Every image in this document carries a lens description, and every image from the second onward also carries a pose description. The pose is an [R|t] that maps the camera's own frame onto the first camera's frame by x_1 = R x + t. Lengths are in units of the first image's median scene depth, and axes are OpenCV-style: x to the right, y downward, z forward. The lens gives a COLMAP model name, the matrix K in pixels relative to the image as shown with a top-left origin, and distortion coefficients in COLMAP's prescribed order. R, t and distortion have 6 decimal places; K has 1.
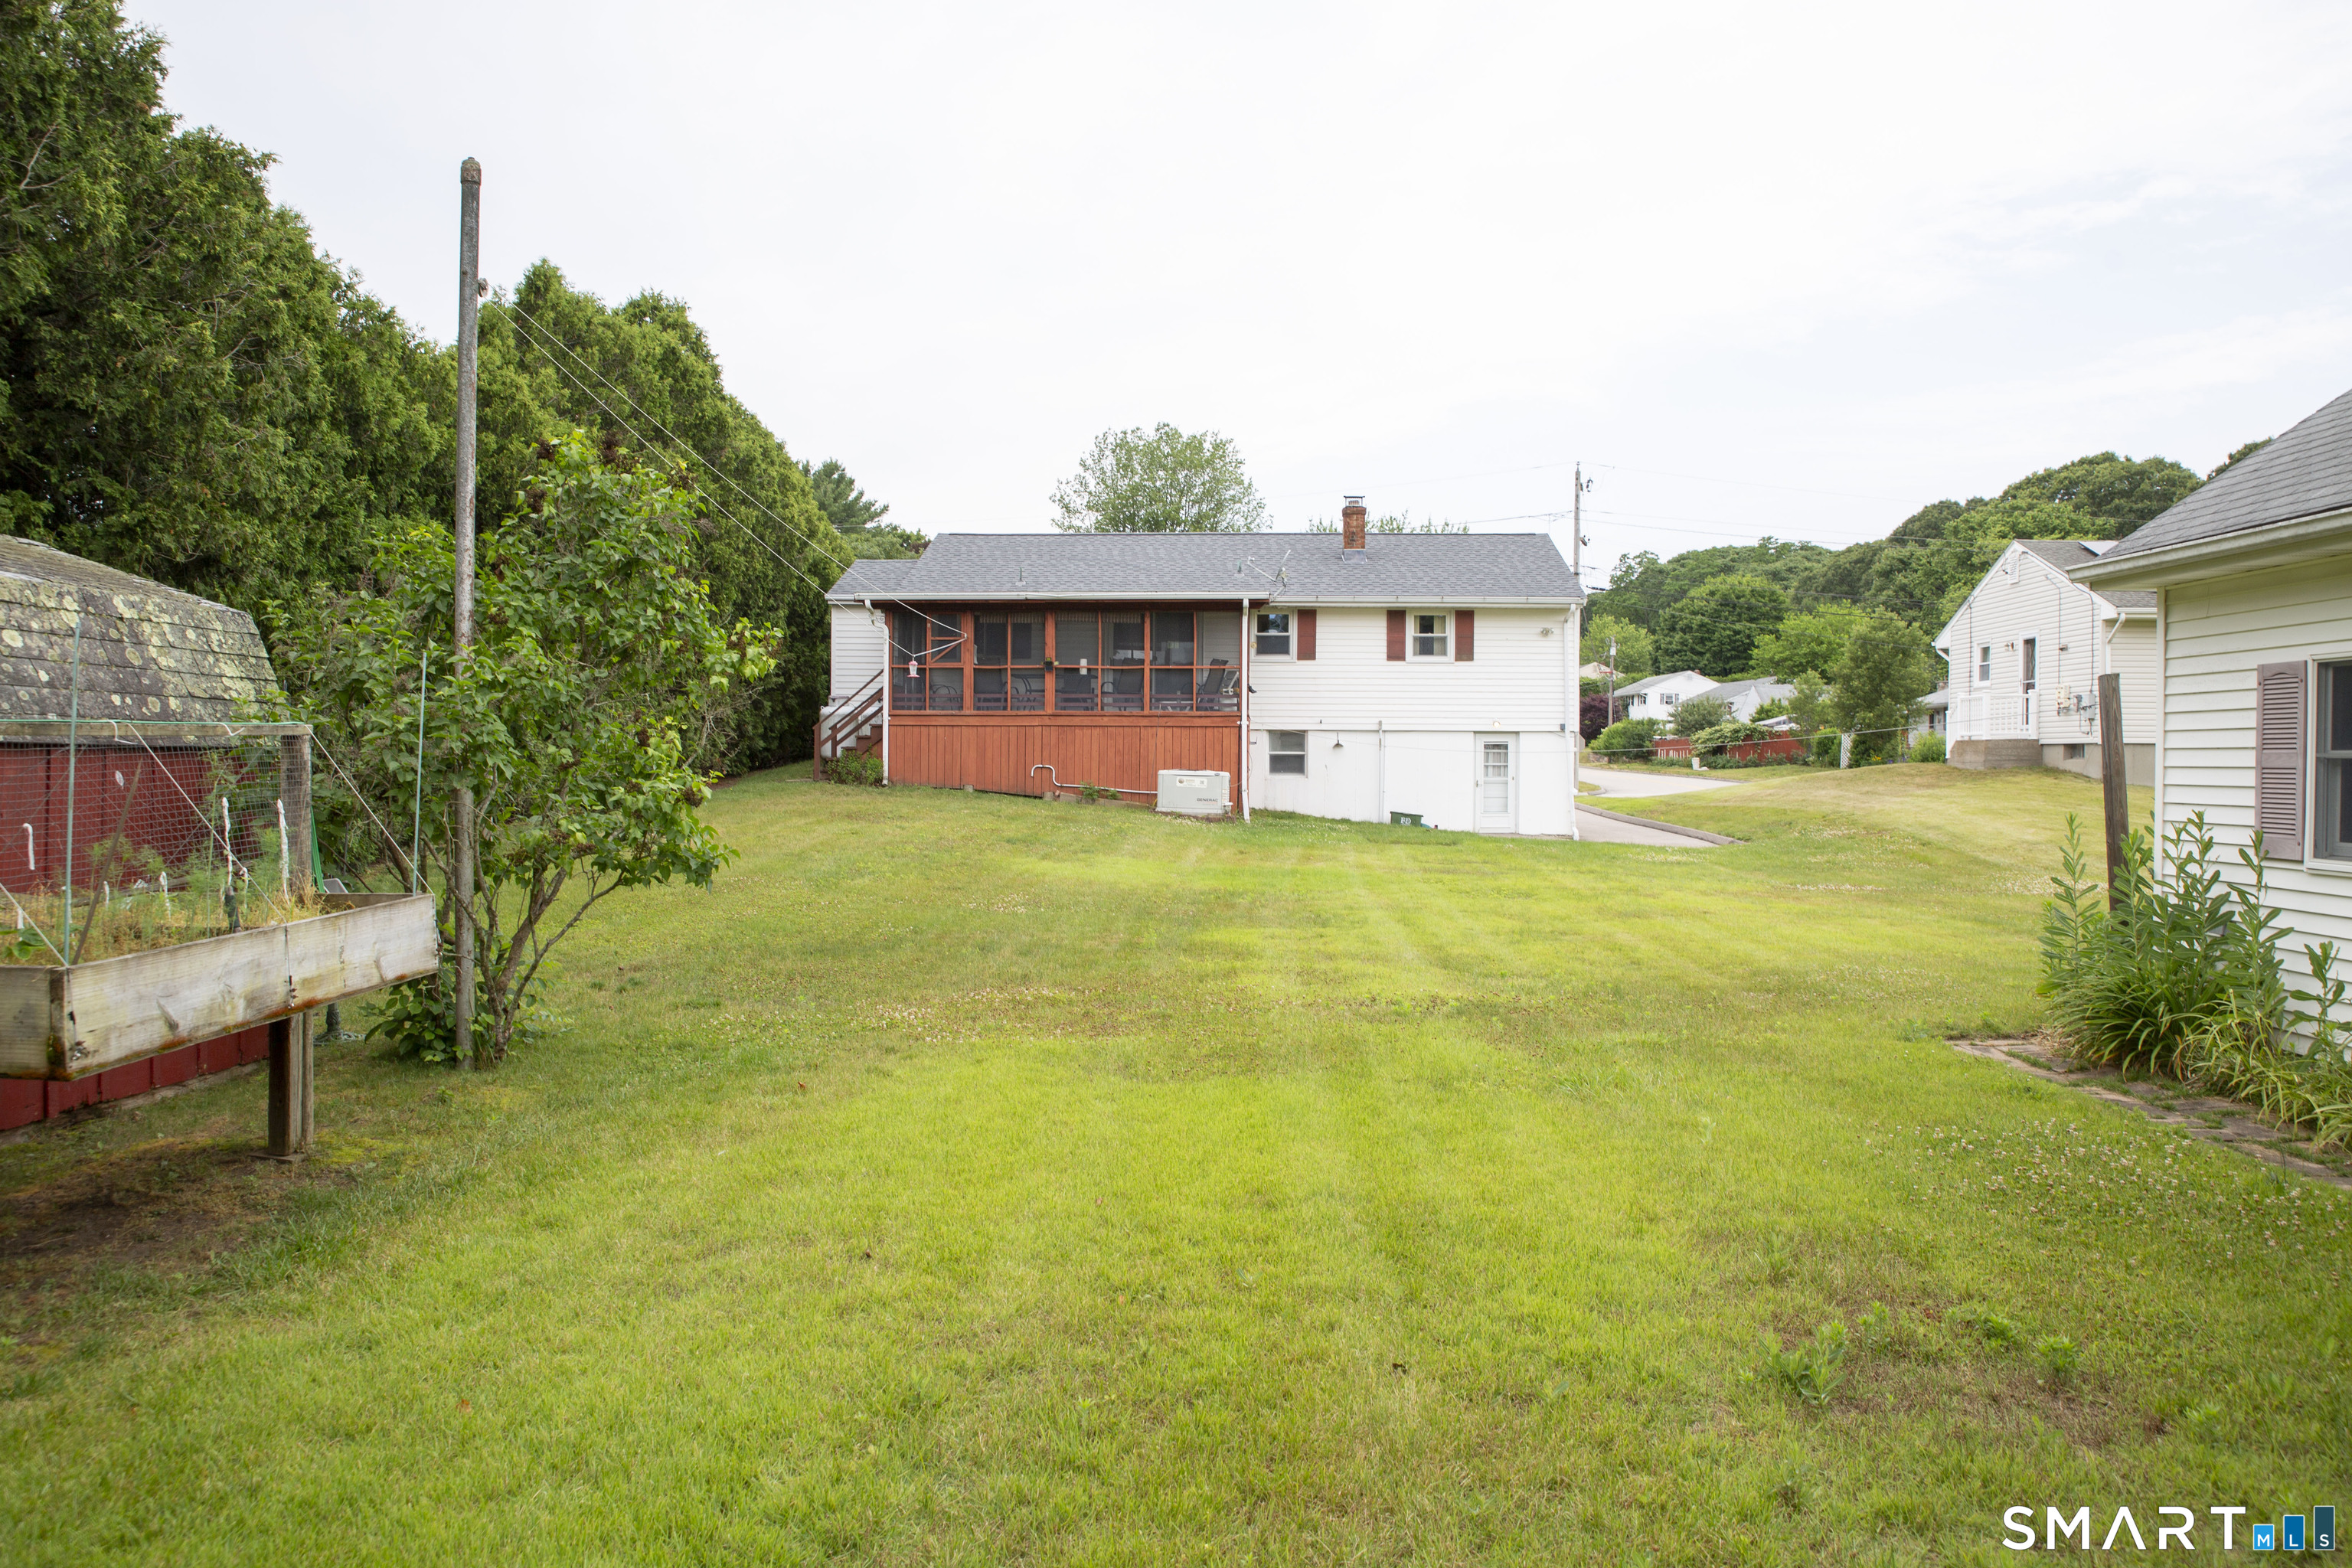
lens RADIAL K [[1636.9, 0, 1170.8], [0, 1636.9, 787.1], [0, 0, 1]] dist [-0.129062, 0.095148]
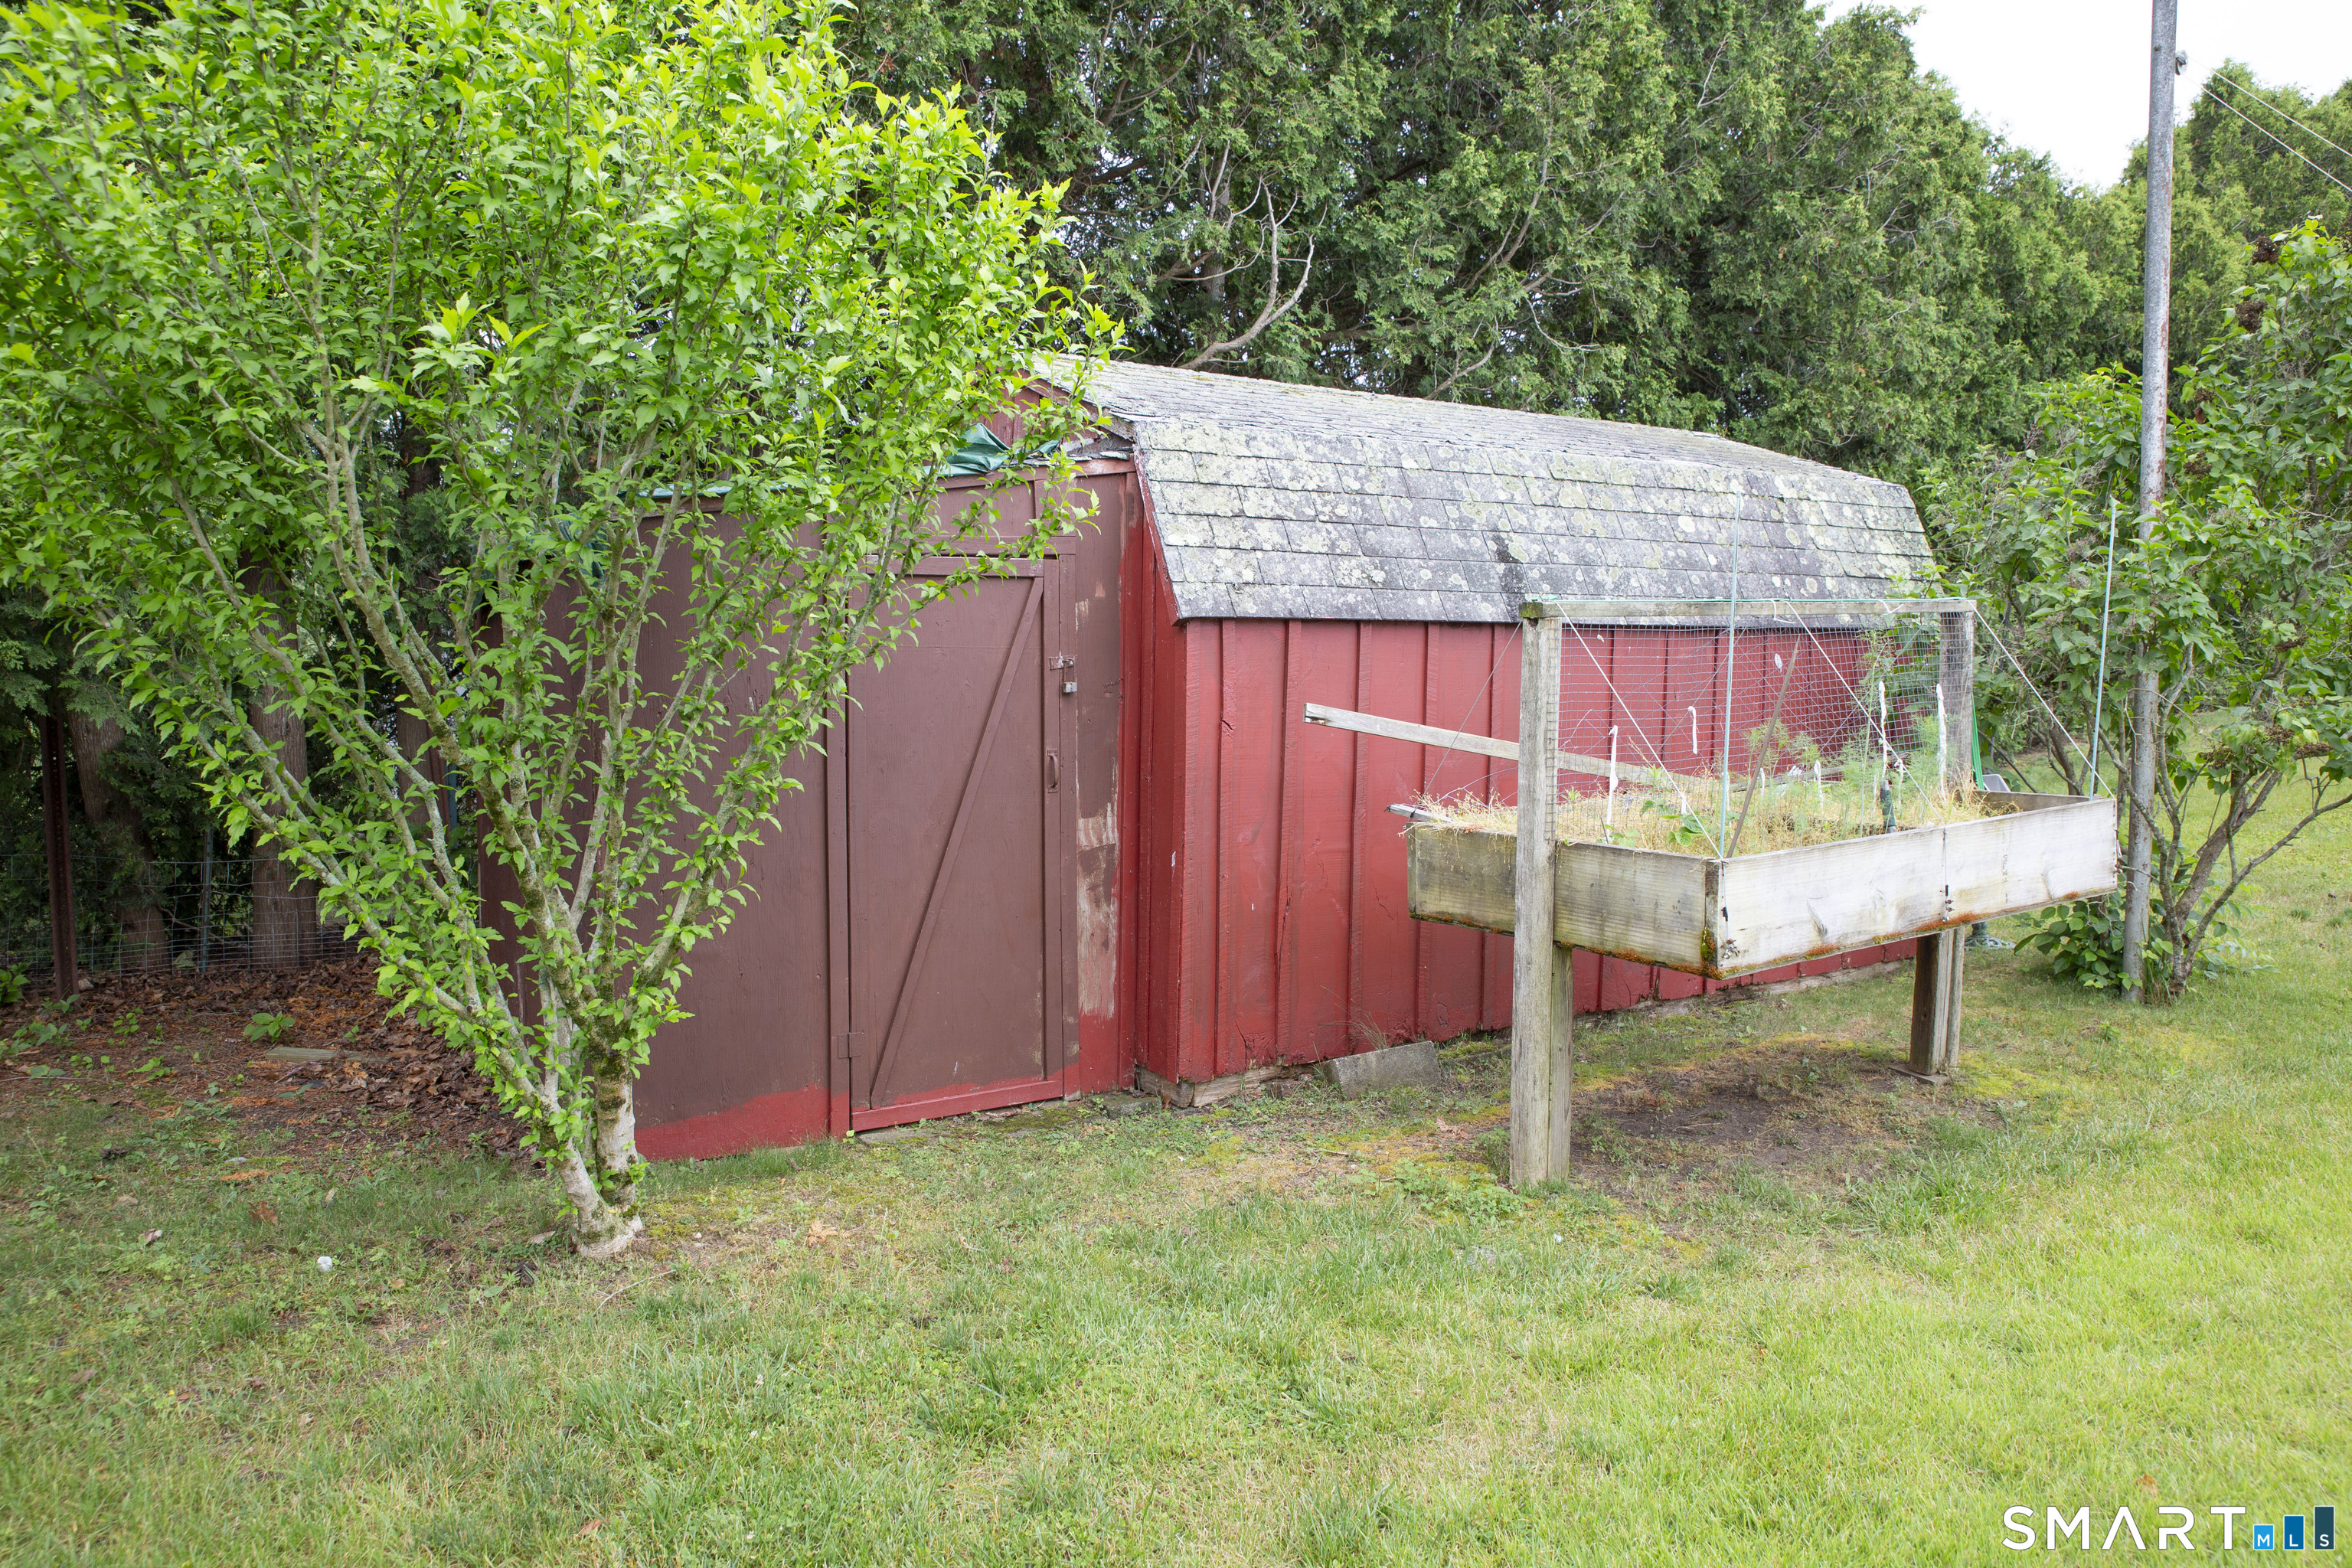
lens RADIAL K [[1636.9, 0, 1170.8], [0, 1636.9, 787.1], [0, 0, 1]] dist [-0.129062, 0.095148]
pose [[0.581587, 0.056965, -0.811487, -0.059781], [0.001486, 0.997469, 0.071085, 0.000892], [0.813483, -0.042548, 0.580031, 0.091284]]
